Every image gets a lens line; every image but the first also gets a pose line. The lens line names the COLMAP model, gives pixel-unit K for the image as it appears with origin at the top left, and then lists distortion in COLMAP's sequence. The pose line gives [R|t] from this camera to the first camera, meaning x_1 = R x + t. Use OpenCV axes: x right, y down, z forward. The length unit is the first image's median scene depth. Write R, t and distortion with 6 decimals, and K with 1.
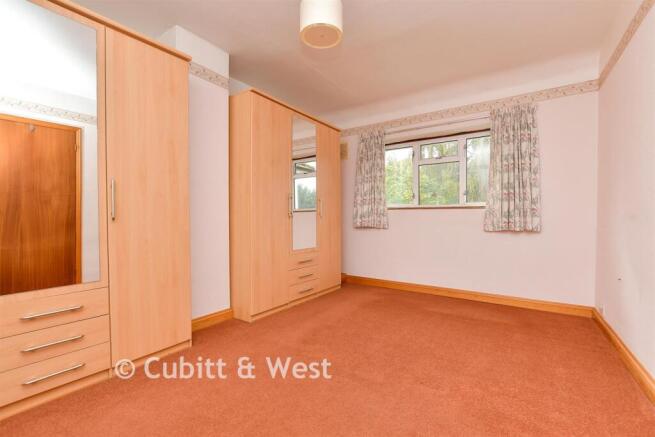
lens RADIAL K [[284.3, 0, 335.4], [0, 284.3, 219.0], [0, 0, 1]] dist [-0.007486, -0.003480]
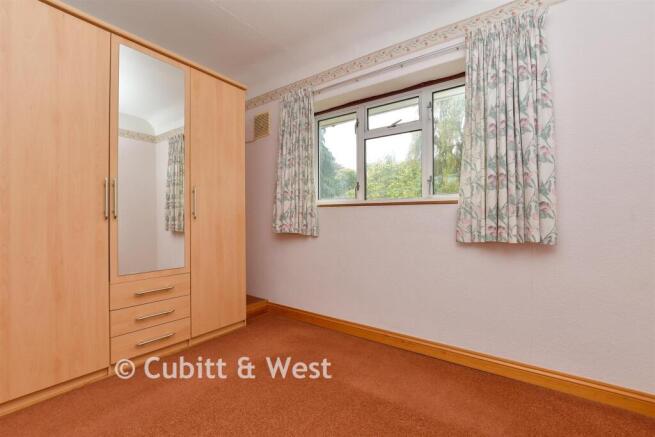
lens RADIAL K [[284.3, 0, 327.4], [0, 284.3, 218.6], [0, 0, 1]] dist [-0.007486, -0.003480]
pose [[0.999736, -0.001559, -0.022918, 0.279783], [0.001513, 0.999997, -0.002032, -0.004973], [0.022921, 0.001997, 0.999735, 0.419053]]
